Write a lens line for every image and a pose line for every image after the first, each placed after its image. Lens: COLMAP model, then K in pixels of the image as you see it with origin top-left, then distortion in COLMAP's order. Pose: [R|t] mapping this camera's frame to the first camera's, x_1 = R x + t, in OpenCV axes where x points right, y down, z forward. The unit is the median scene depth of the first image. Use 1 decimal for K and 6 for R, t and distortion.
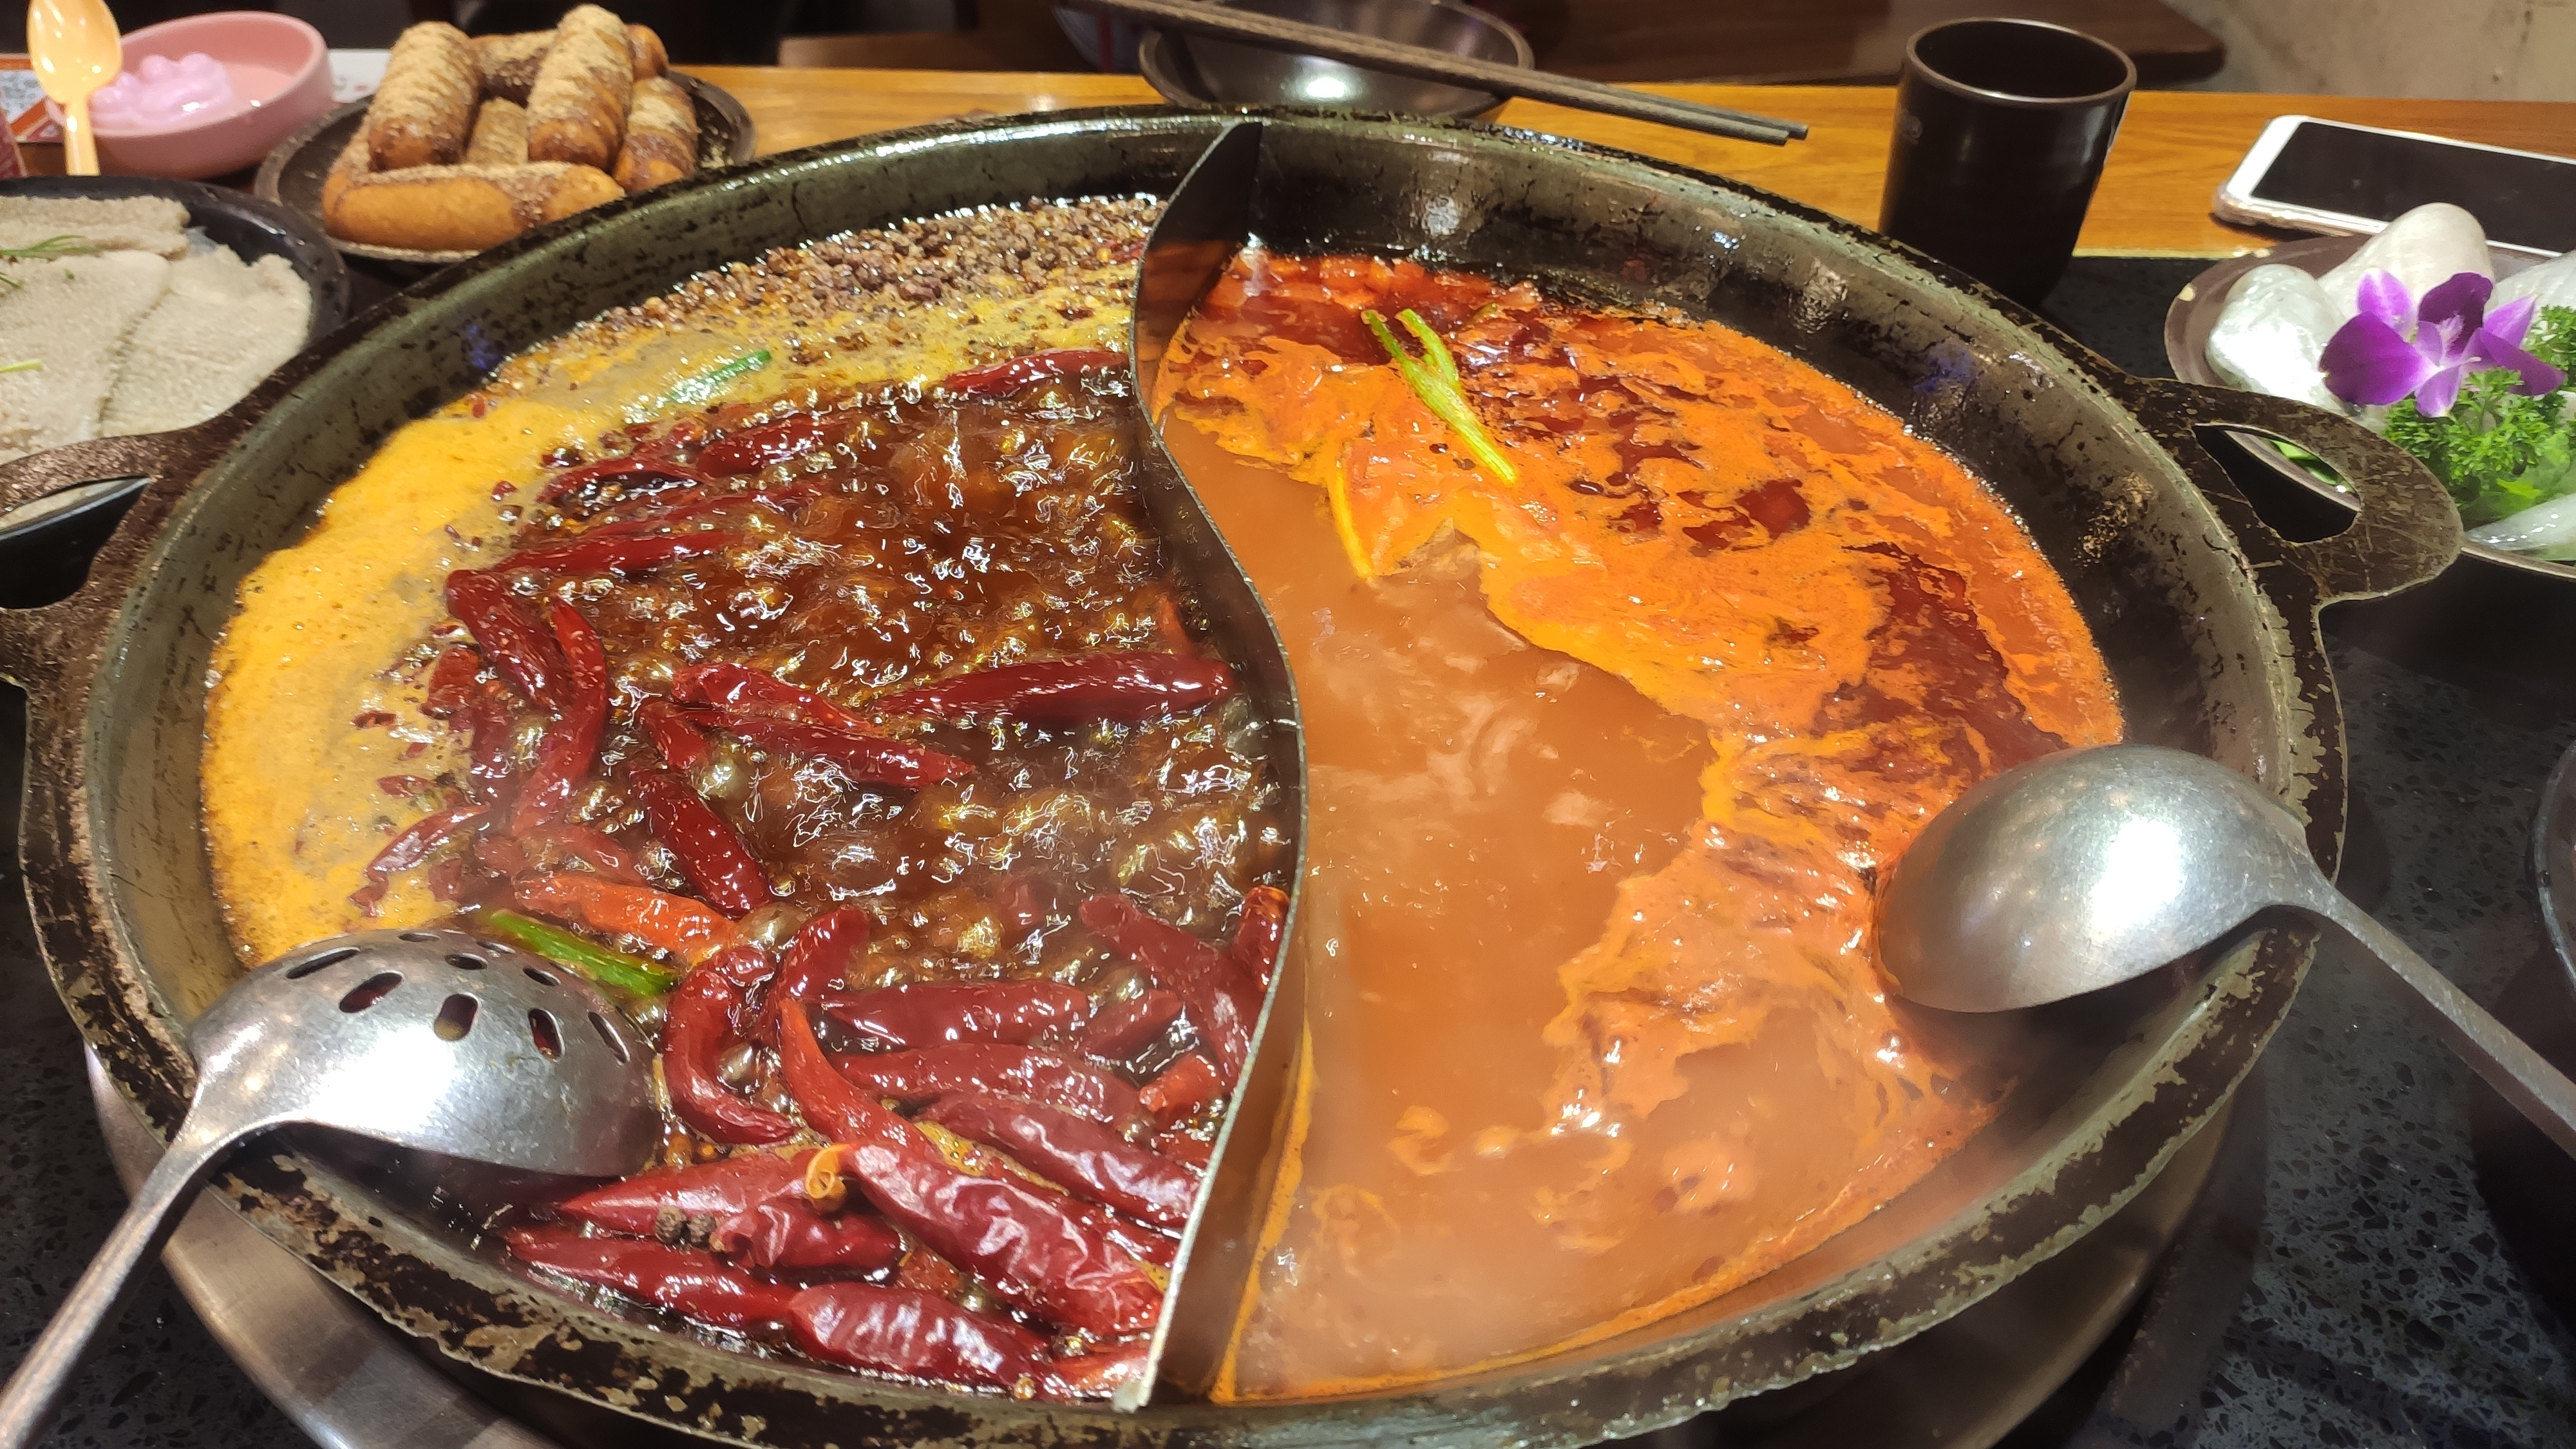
lens RADIAL K [[1984.6, 0, 1288.0], [0, 1984.6, 724.5], [0, 0, 1]] dist [0.034902, -0.088071]
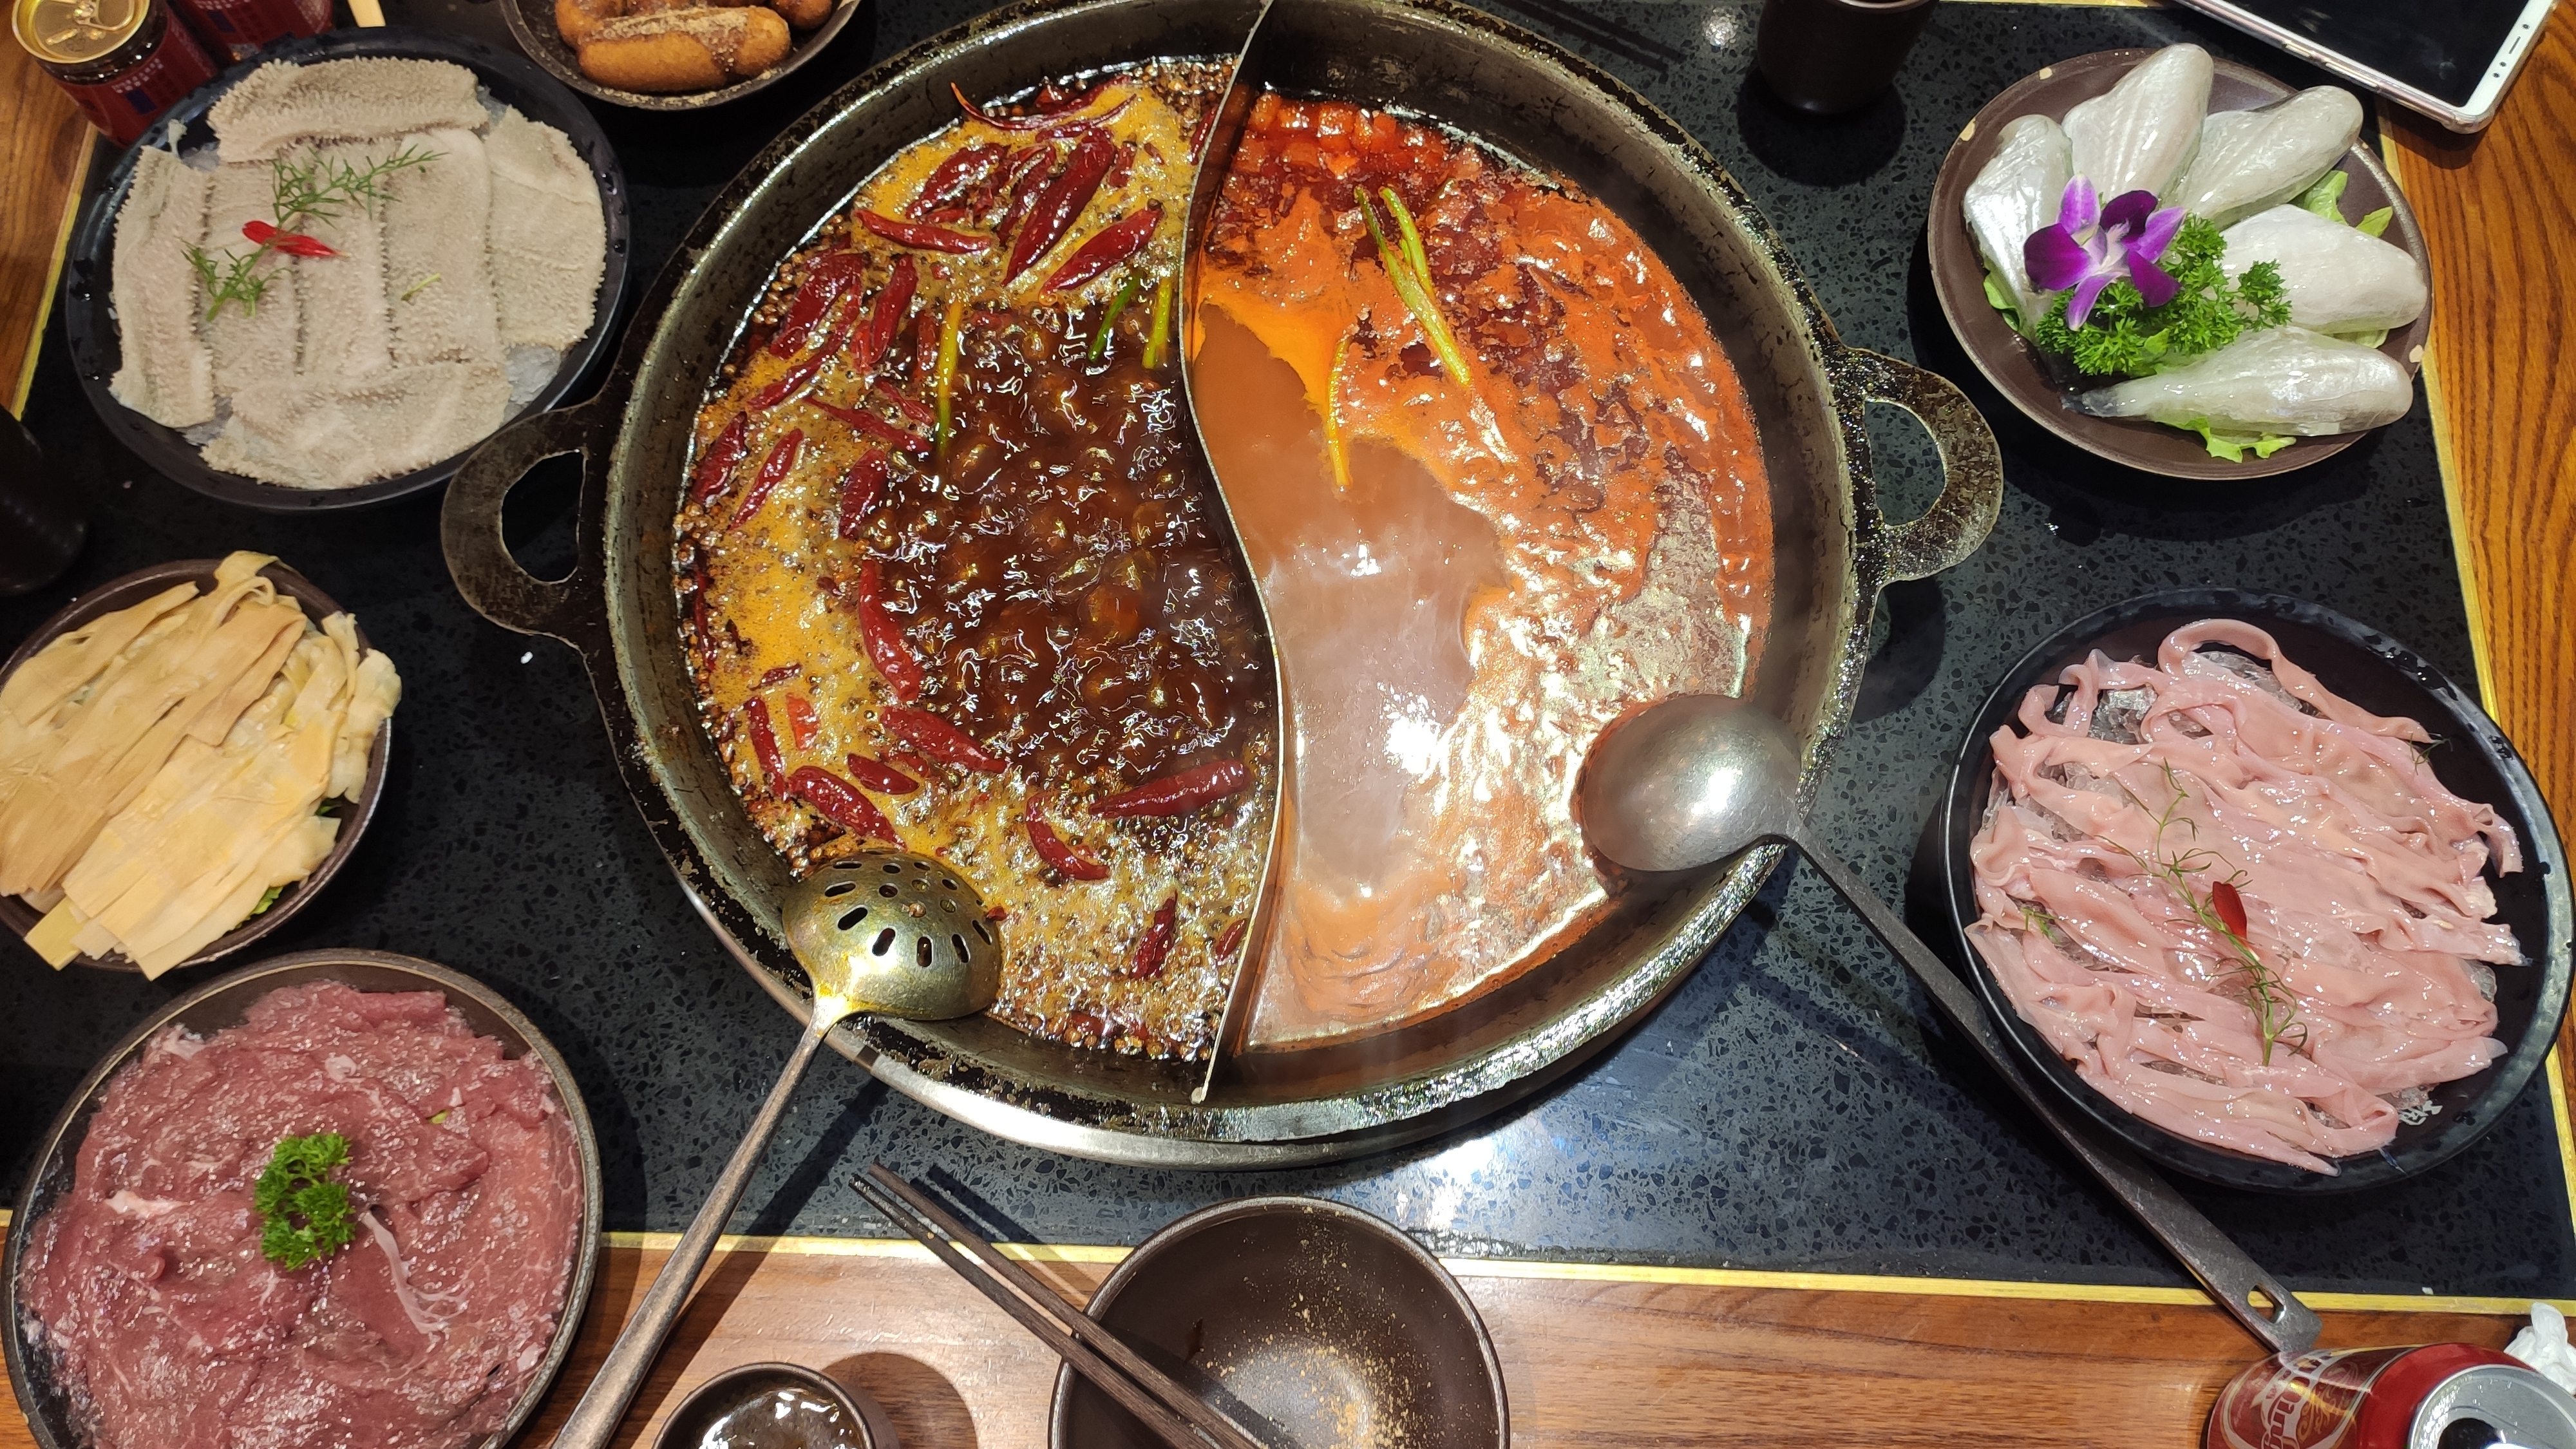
lens RADIAL K [[1984.6, 0, 1288.0], [0, 1984.6, 724.5], [0, 0, 1]] dist [0.034902, -0.088071]
pose [[0.999644, 0.017307, -0.020328, 0.037372], [-0.004152, 0.852946, 0.521983, -0.701550], [0.026372, -0.521712, 0.852714, -0.436302]]
